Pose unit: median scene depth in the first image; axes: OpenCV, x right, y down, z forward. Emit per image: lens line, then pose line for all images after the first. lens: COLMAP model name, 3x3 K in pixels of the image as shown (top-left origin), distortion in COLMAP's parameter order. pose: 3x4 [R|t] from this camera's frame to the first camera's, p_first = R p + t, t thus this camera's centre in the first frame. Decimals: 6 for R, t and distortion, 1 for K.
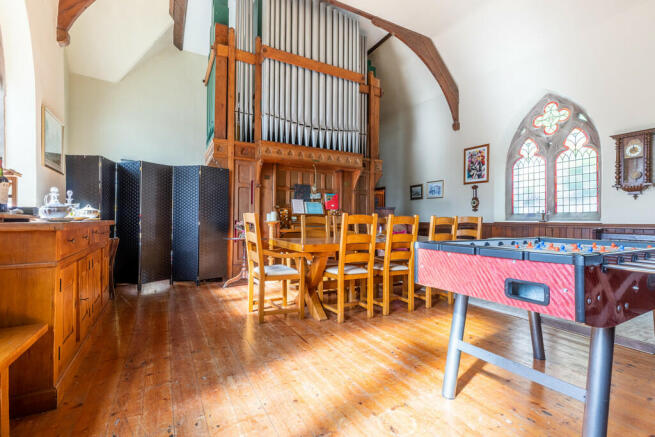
lens RADIAL K [[299.8, 0, 331.2], [0, 299.8, 219.0], [0, 0, 1]] dist [-0.001820, -0.000095]
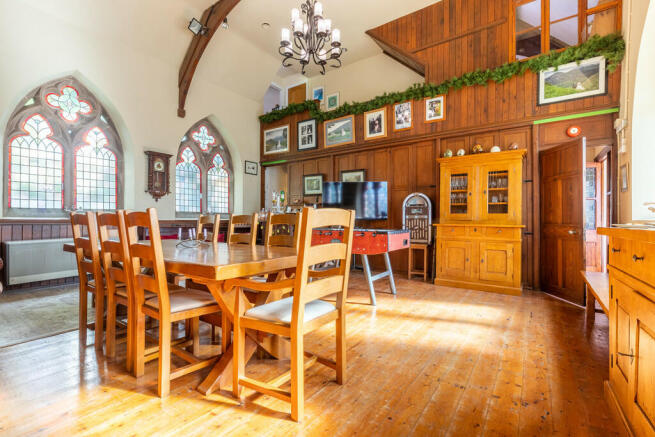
lens RADIAL K [[299.8, 0, 327.9], [0, 299.8, 220.0], [0, 0, 1]] dist [-0.001820, -0.000095]
pose [[-0.437722, -0.008790, 0.899067, -0.464484], [-0.012899, 0.999911, 0.003495, -0.000113], [-0.899018, -0.010068, -0.437796, 0.765429]]
